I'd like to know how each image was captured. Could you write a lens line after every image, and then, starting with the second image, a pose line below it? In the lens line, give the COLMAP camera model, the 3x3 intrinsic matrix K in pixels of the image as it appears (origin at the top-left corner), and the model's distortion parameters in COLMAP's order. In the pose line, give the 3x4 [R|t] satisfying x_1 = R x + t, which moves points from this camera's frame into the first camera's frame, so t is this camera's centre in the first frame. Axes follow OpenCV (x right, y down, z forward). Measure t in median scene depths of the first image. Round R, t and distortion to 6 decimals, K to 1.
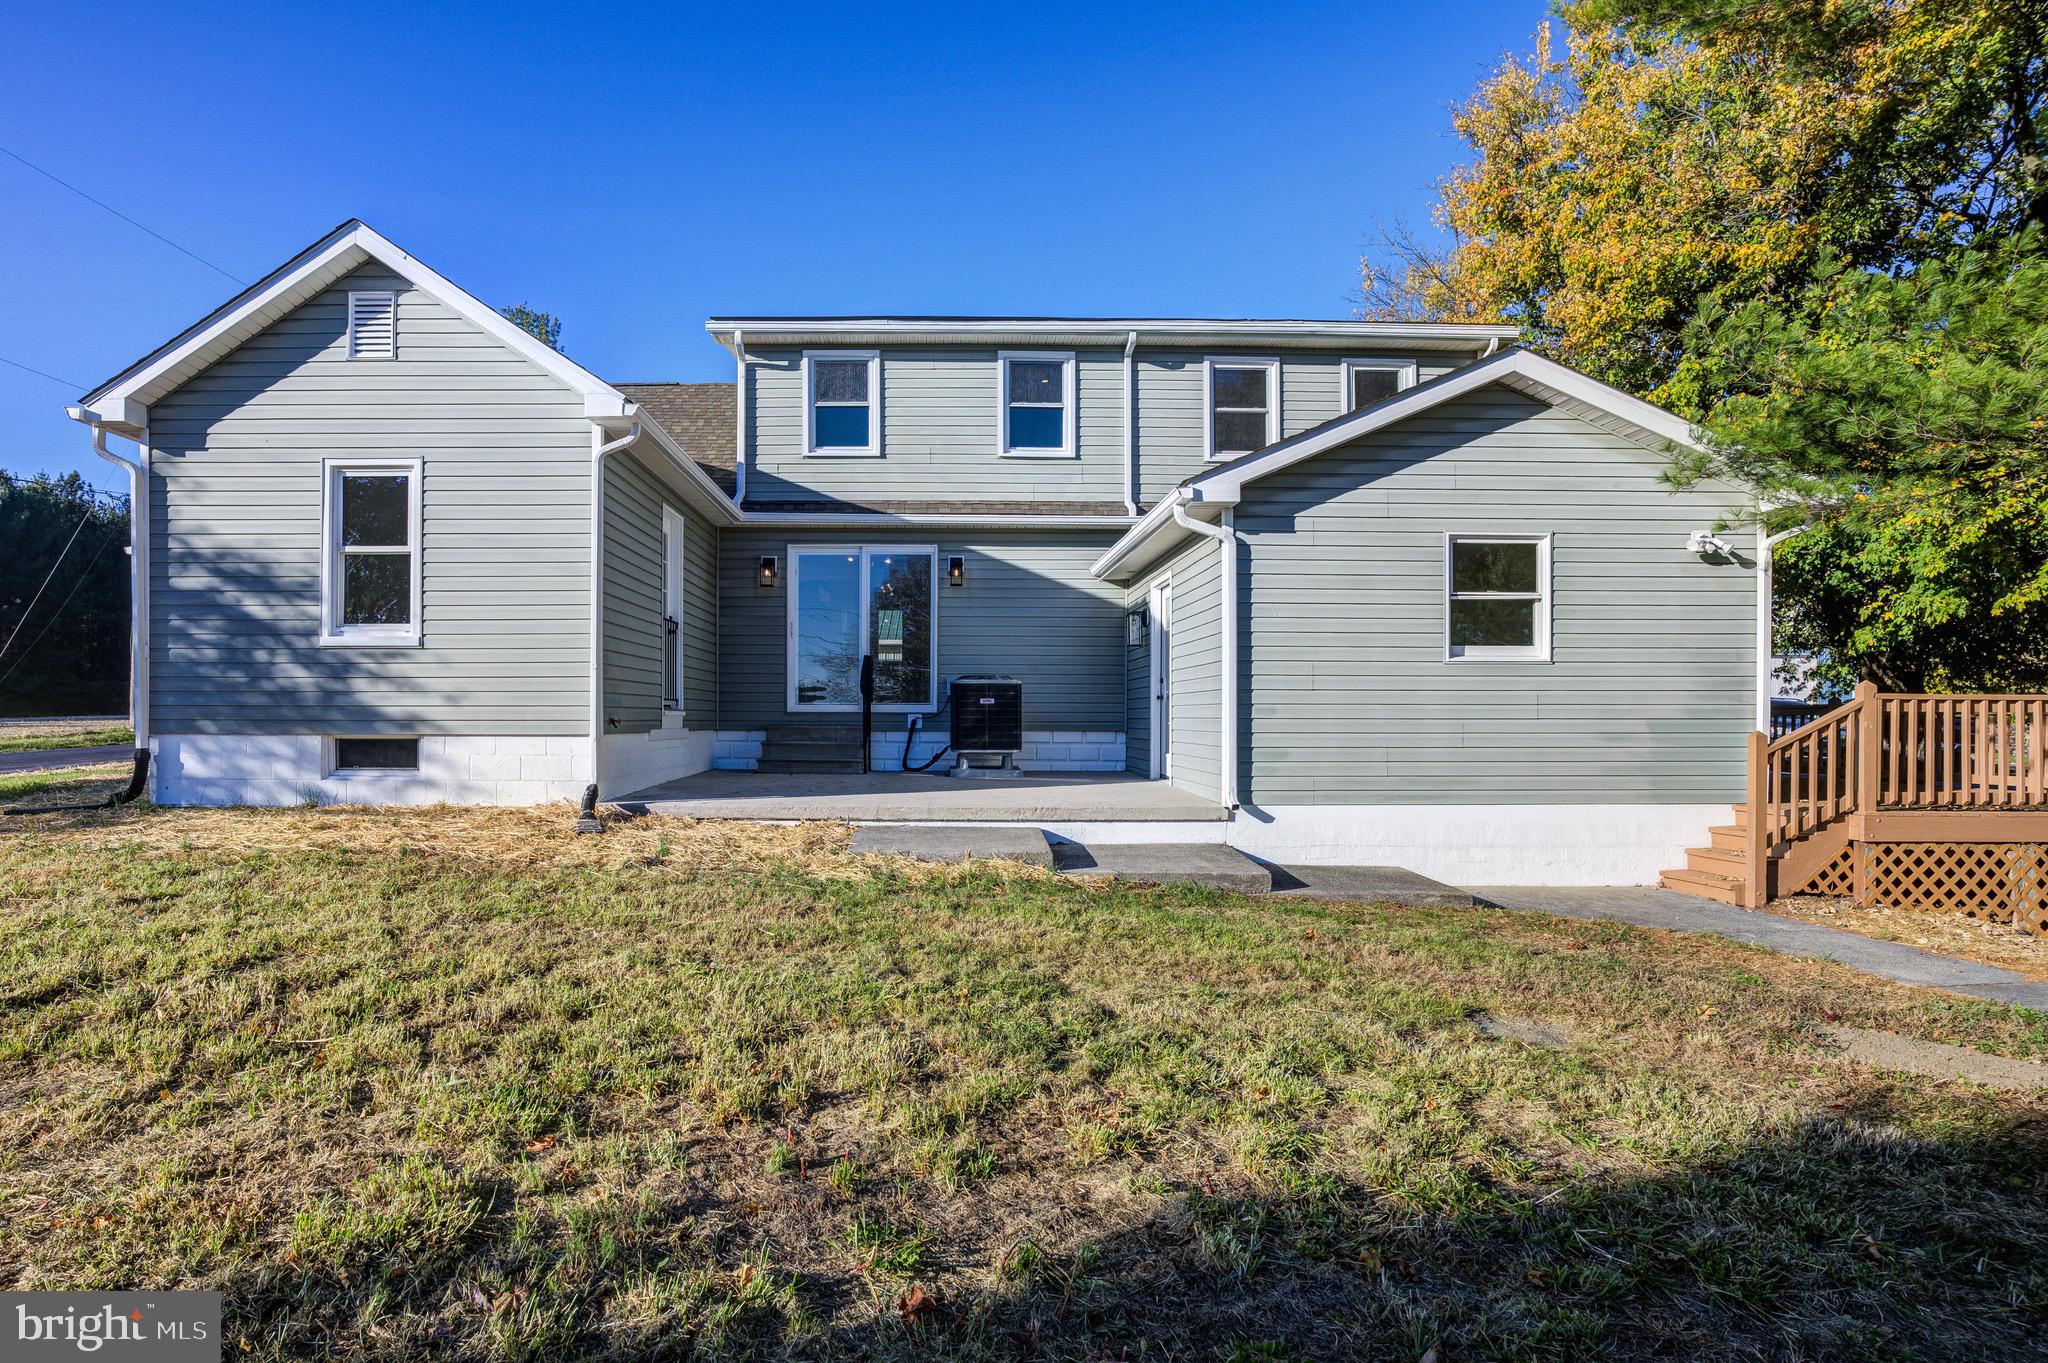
lens RADIAL K [[989.9, 0, 1024.0], [0, 989.9, 681.5], [0, 0, 1]] dist [-0.033101, 0.001849]
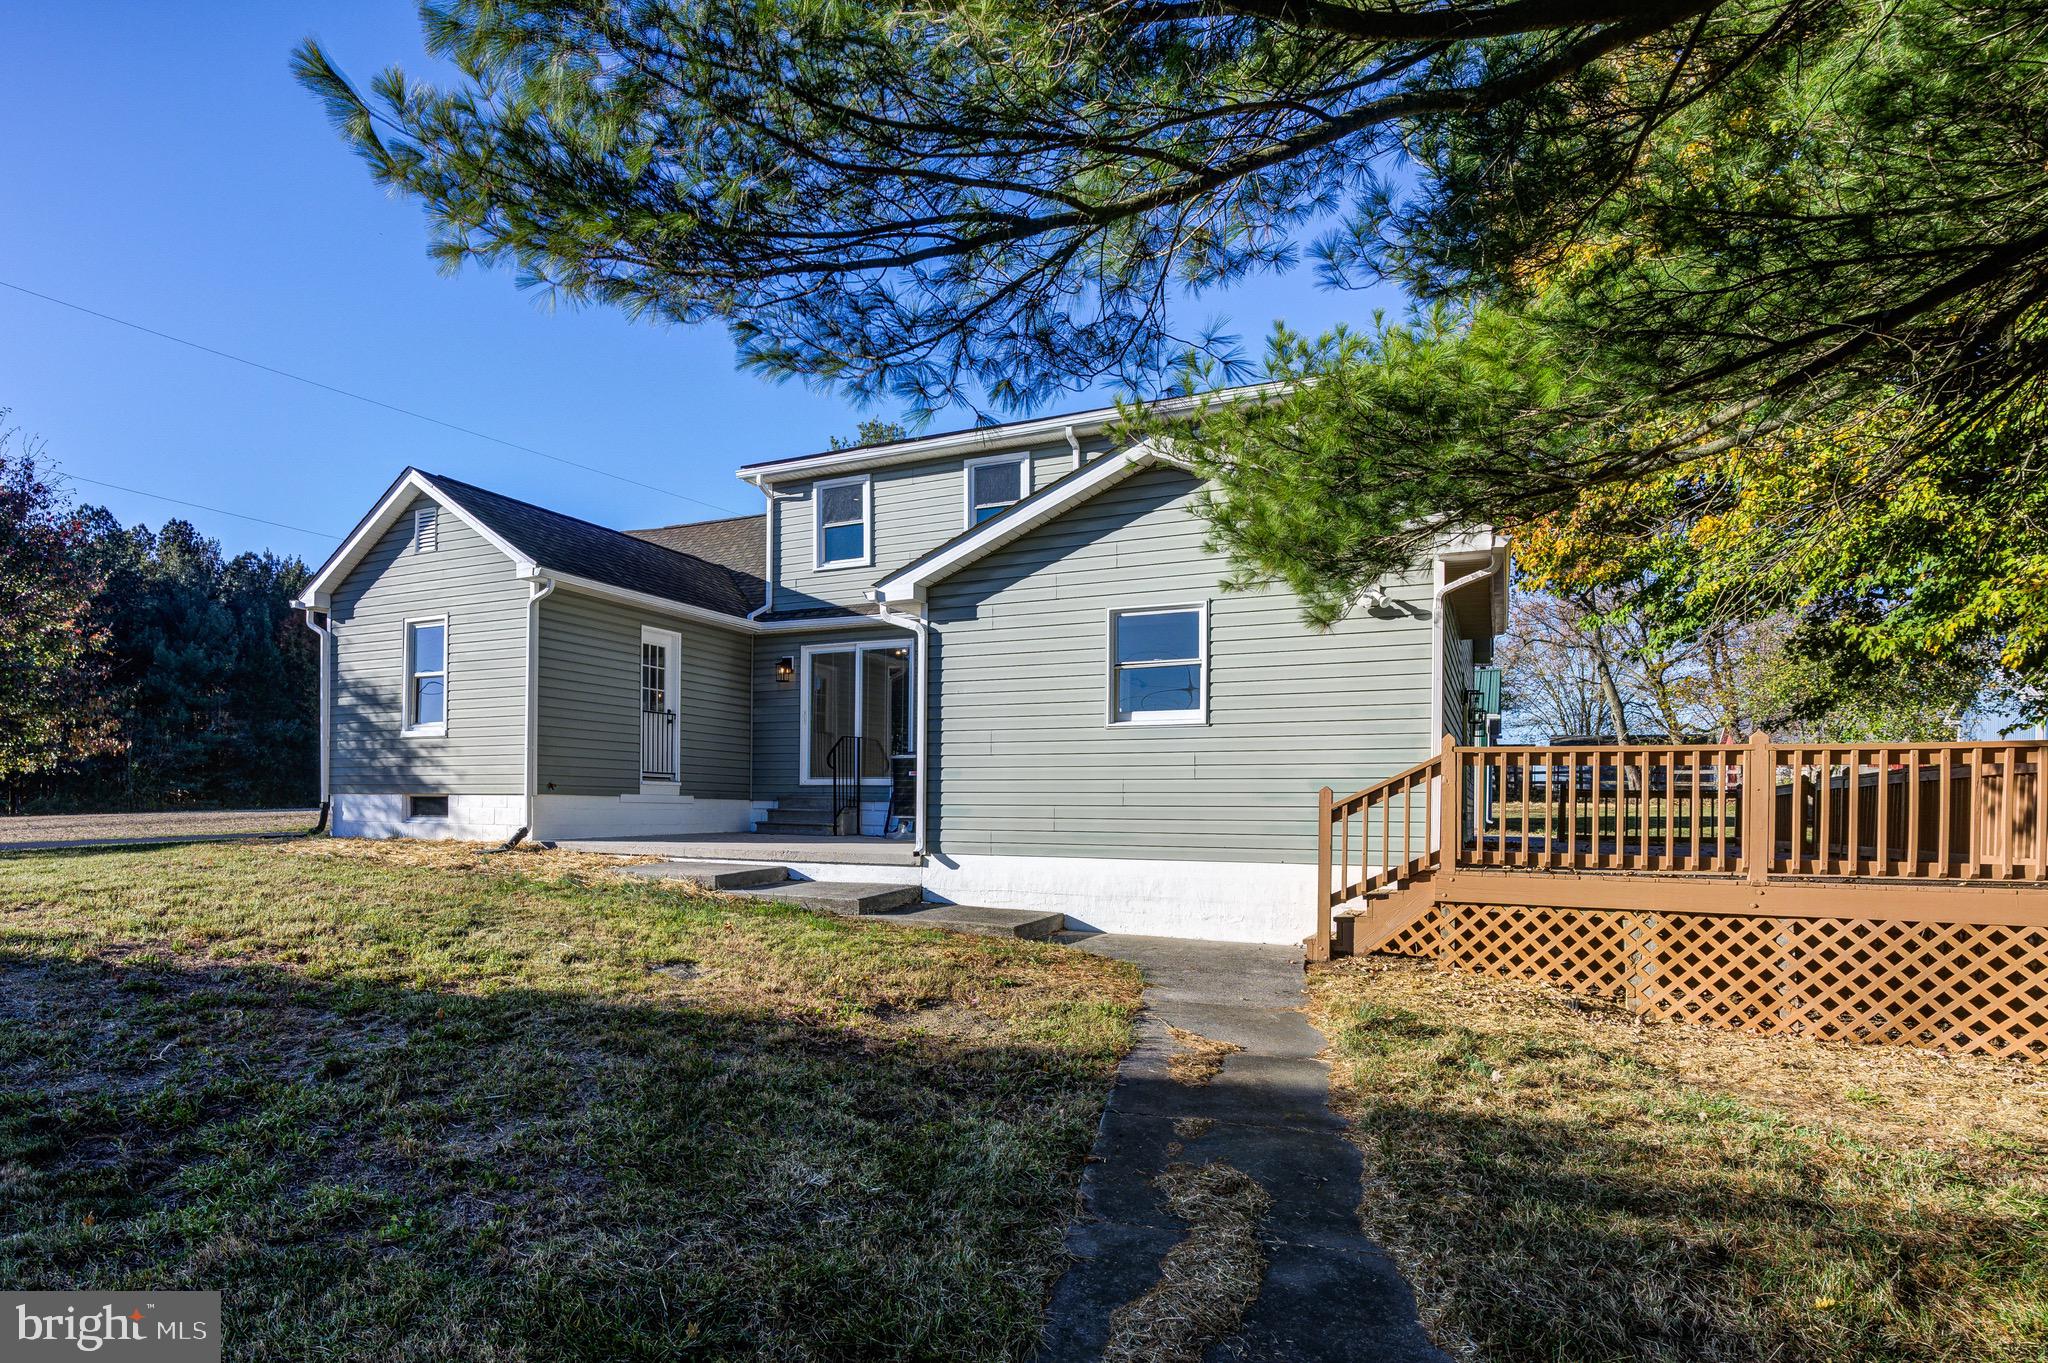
lens RADIAL K [[1104.7, 0, 1021.6], [0, 1104.7, 770.6], [0, 0, 1]] dist [-0.051321, -0.000039]
pose [[0.903307, -0.012285, -0.428820, 0.921906], [0.011739, 0.999923, -0.003919, 0.033701], [0.428835, -0.001494, 0.903382, -0.153565]]
